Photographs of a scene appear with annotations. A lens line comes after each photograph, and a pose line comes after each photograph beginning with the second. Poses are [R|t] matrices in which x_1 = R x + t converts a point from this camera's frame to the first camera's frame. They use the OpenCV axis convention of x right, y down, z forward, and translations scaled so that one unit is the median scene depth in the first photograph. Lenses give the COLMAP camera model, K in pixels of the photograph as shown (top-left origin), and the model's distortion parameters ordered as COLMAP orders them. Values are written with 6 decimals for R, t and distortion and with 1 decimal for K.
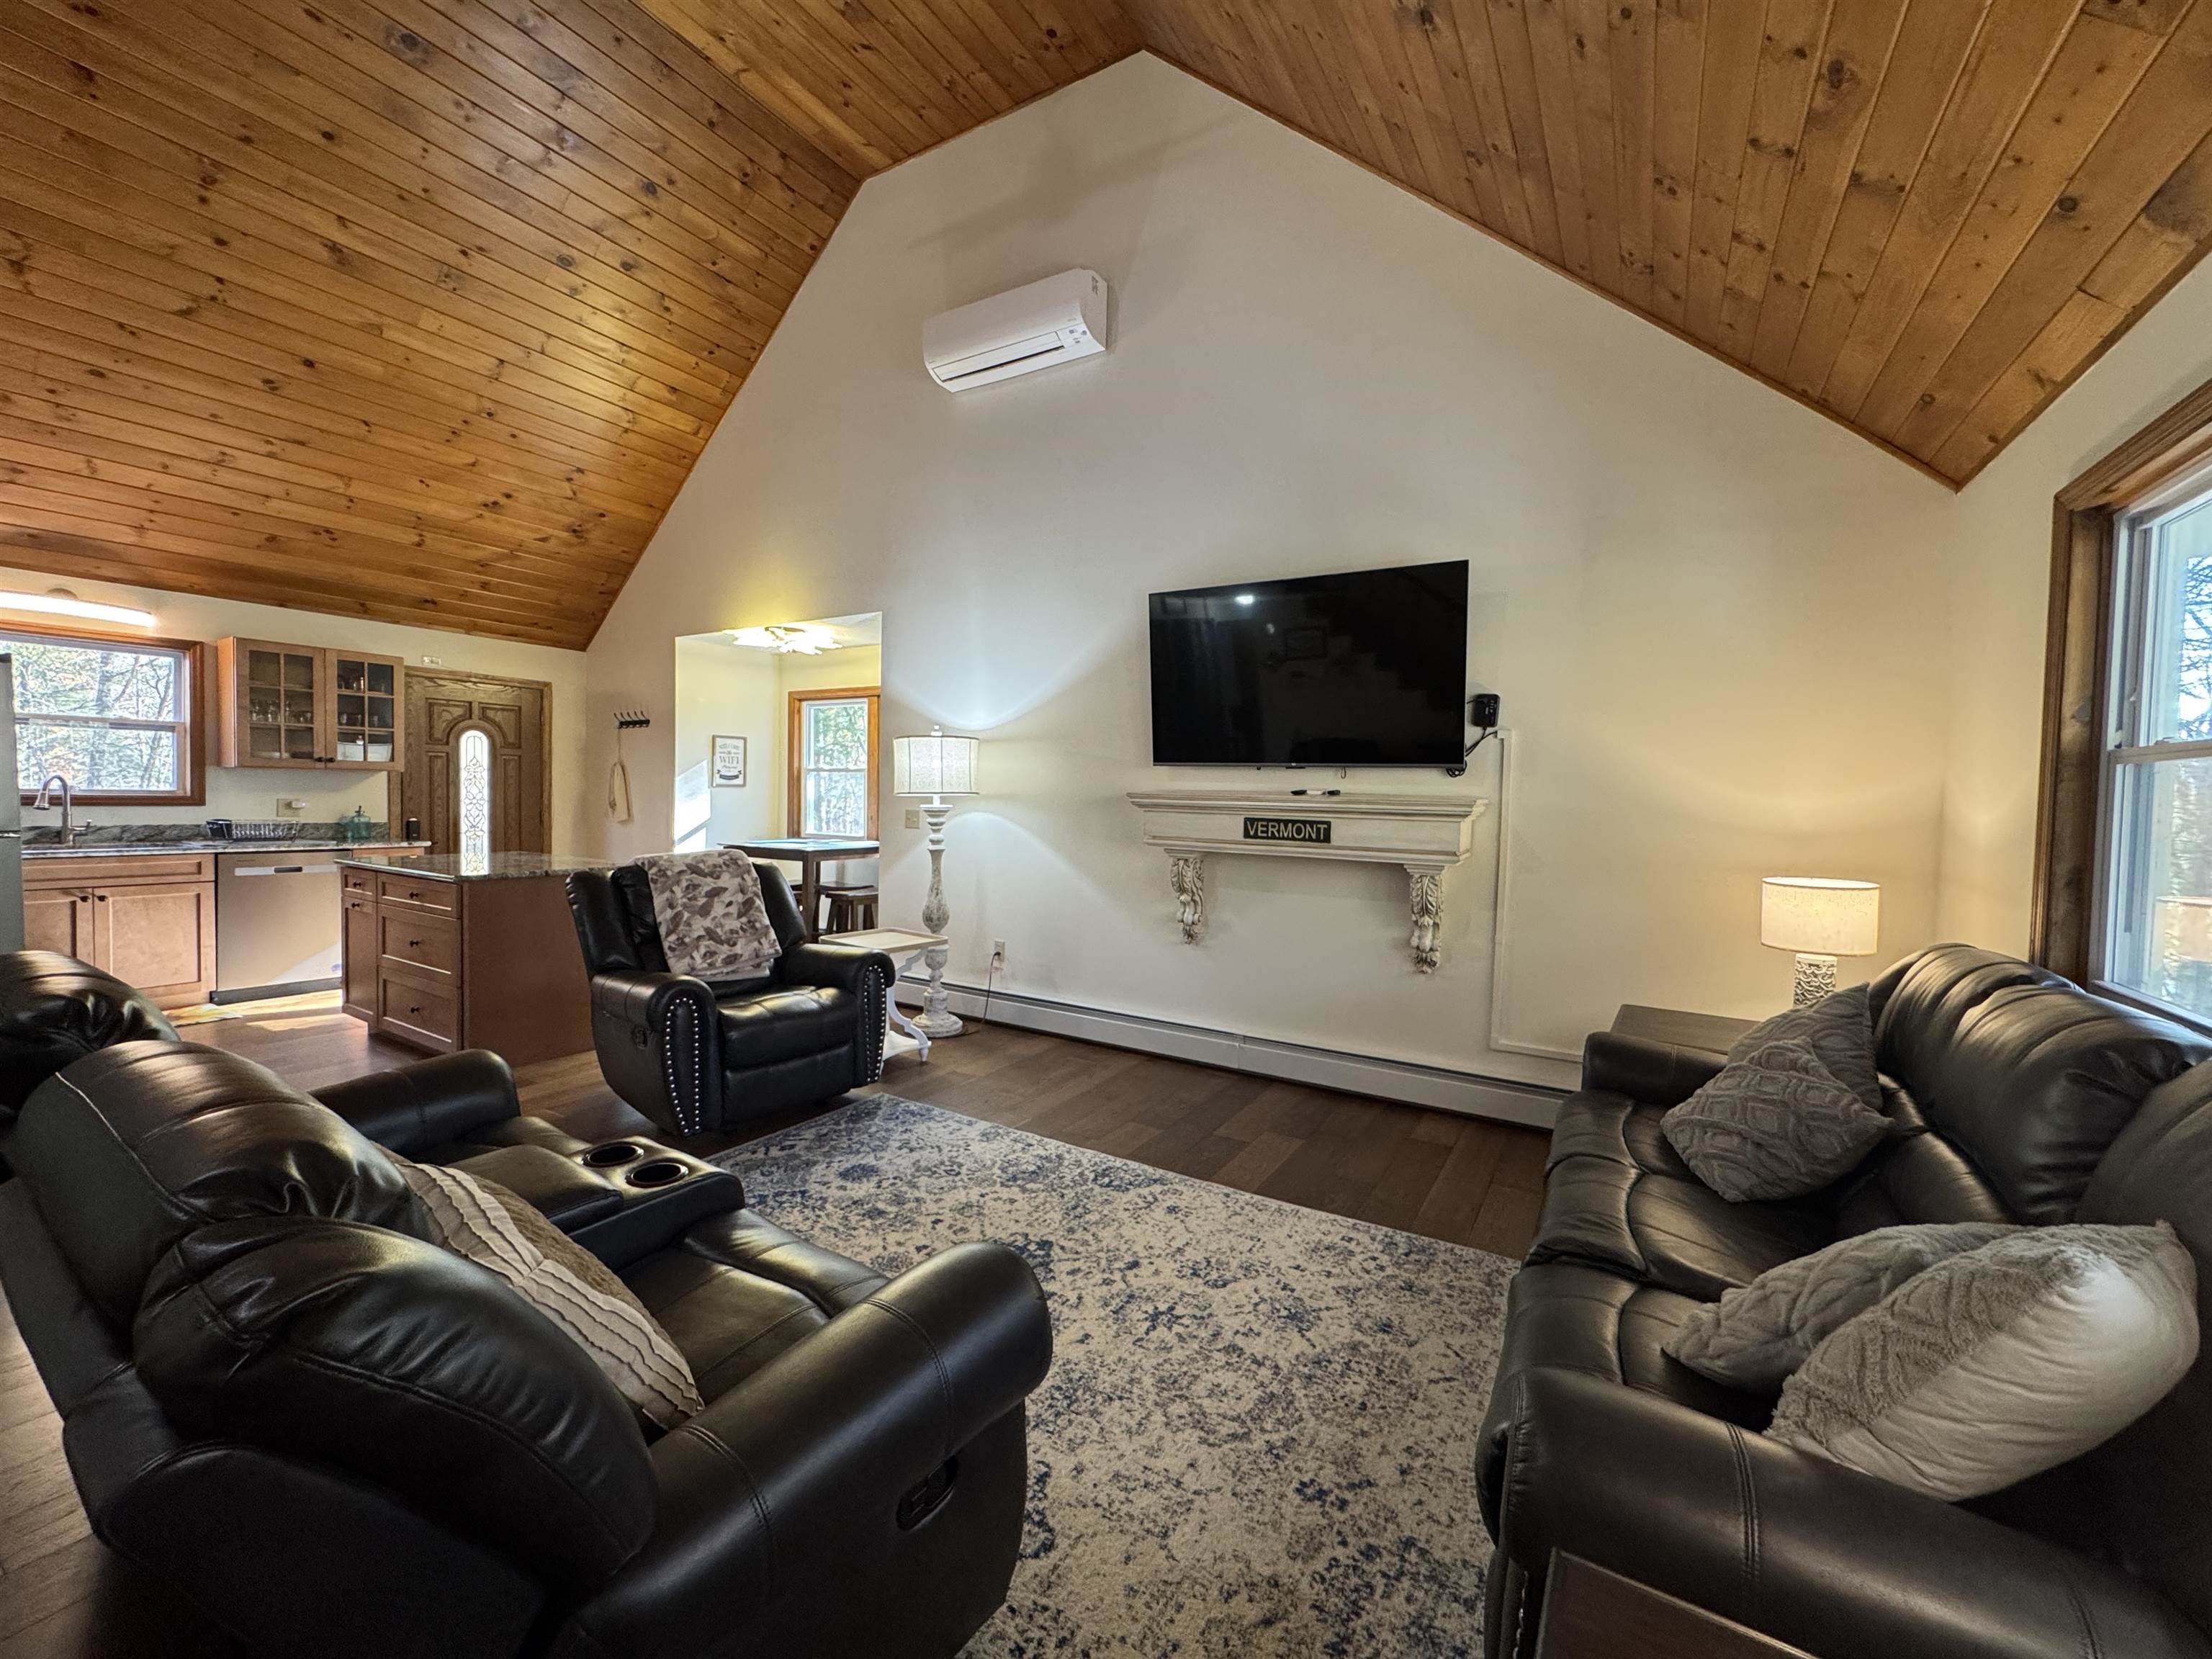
lens RADIAL K [[881.0, 0, 1104.6], [0, 881.0, 824.3], [0, 0, 1]] dist [-0.003270, 0.000405]
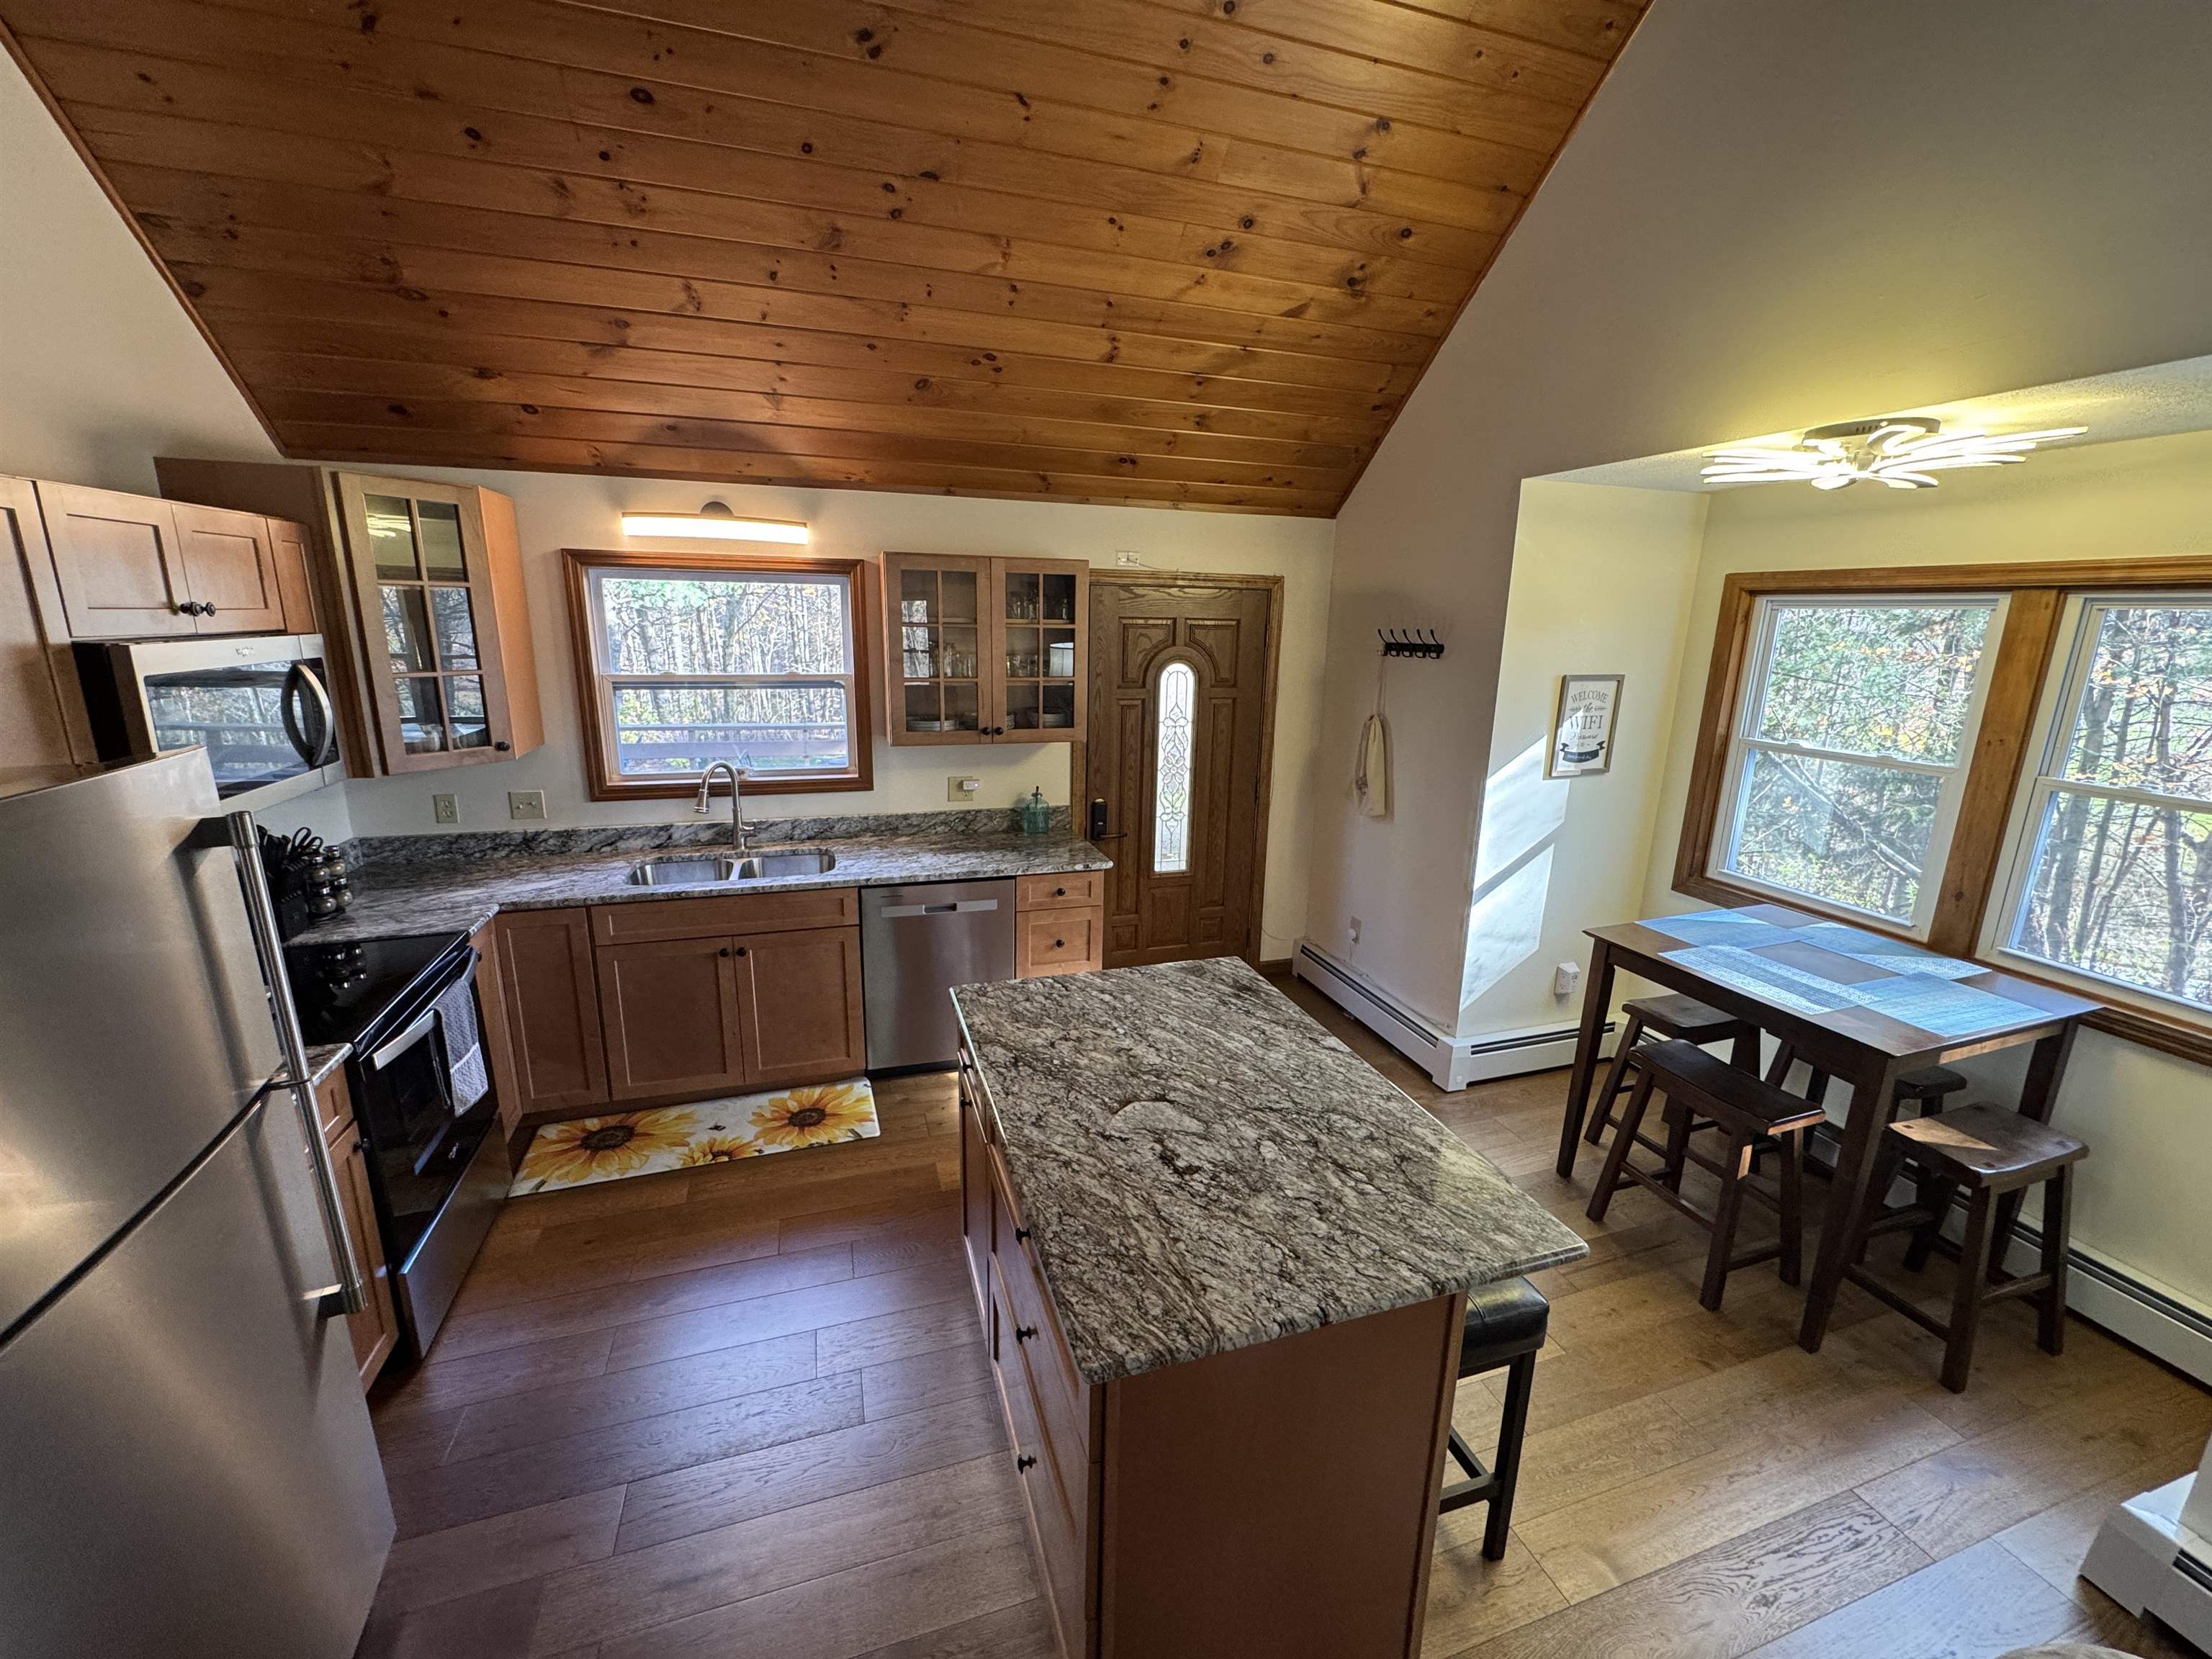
lens RADIAL K [[881.0, 0, 1104.9], [0, 881.0, 827.1], [0, 0, 1]] dist [-0.003270, 0.000405]
pose [[0.758674, 0.145659, -0.634979, -0.383961], [-0.024341, 0.980342, 0.195800, -0.133849], [0.651016, -0.133092, 0.747305, 0.543542]]
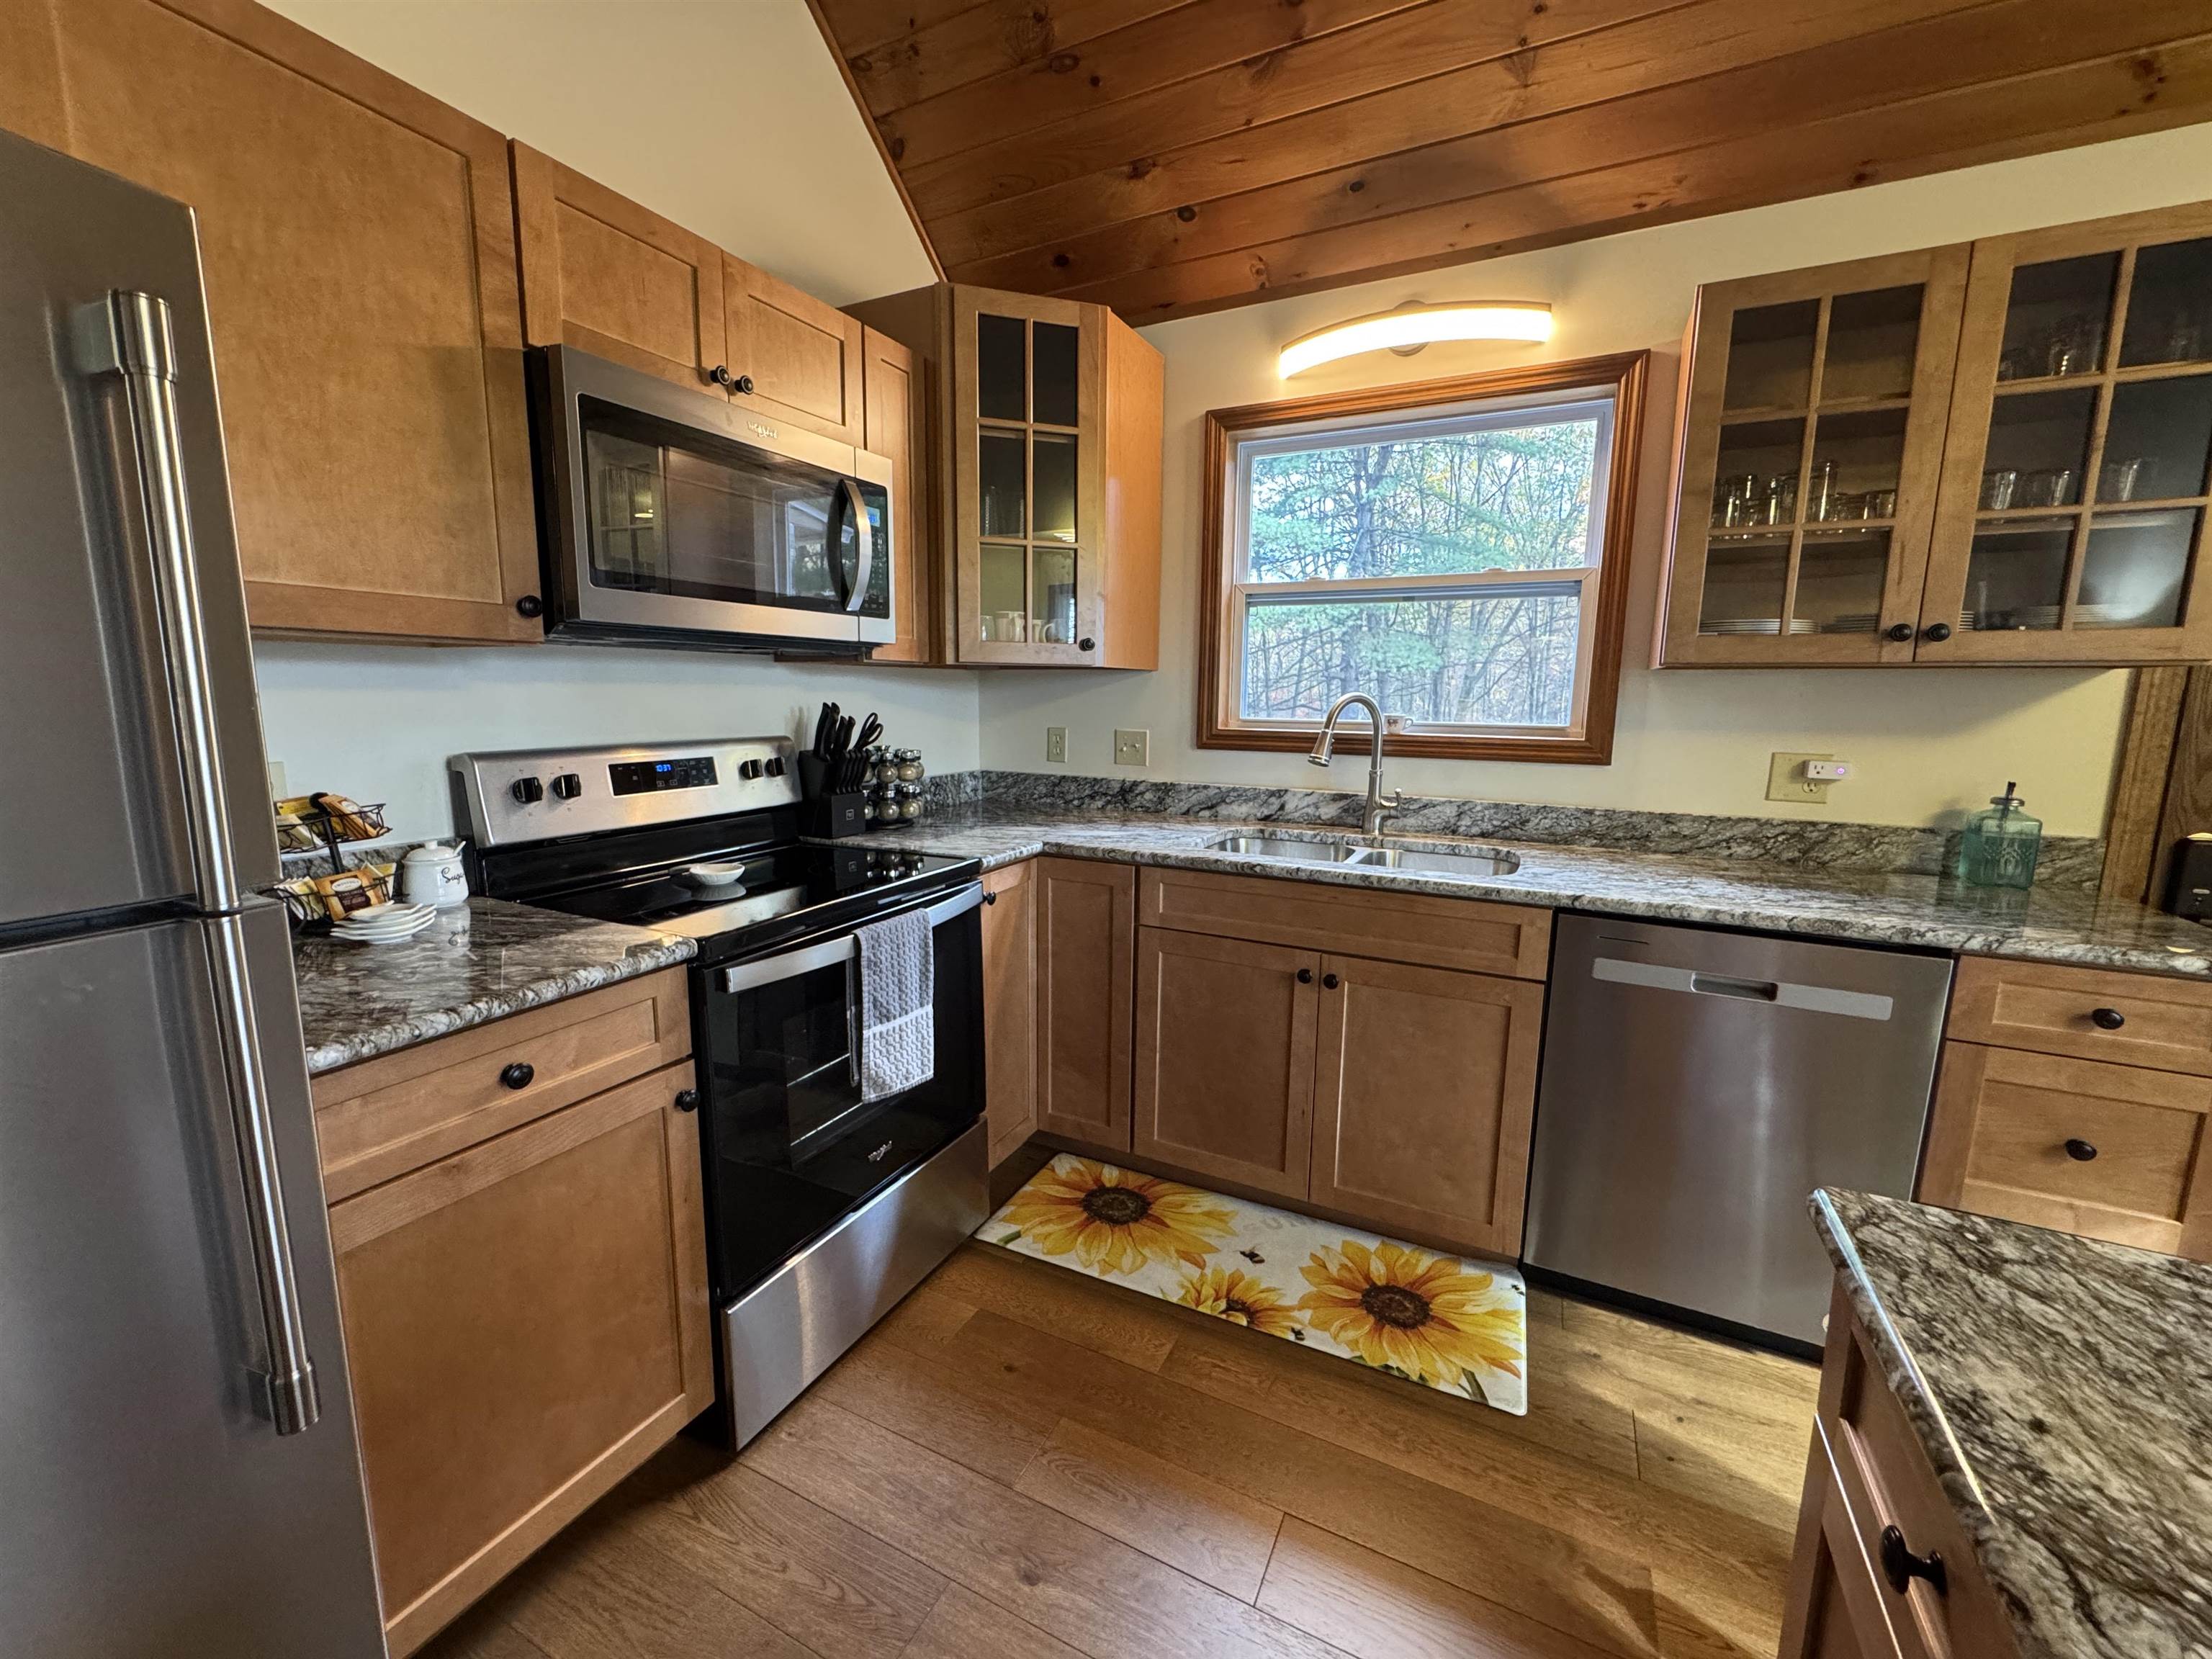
lens RADIAL K [[881.0, 0, 1107.3], [0, 881.0, 827.8], [0, 0, 1]] dist [-0.003270, 0.000405]
pose [[0.080707, 0.129558, -0.988282, -0.595627], [-0.042281, 0.991069, 0.126471, -0.032922], [0.995841, 0.031579, 0.085464, 0.692398]]
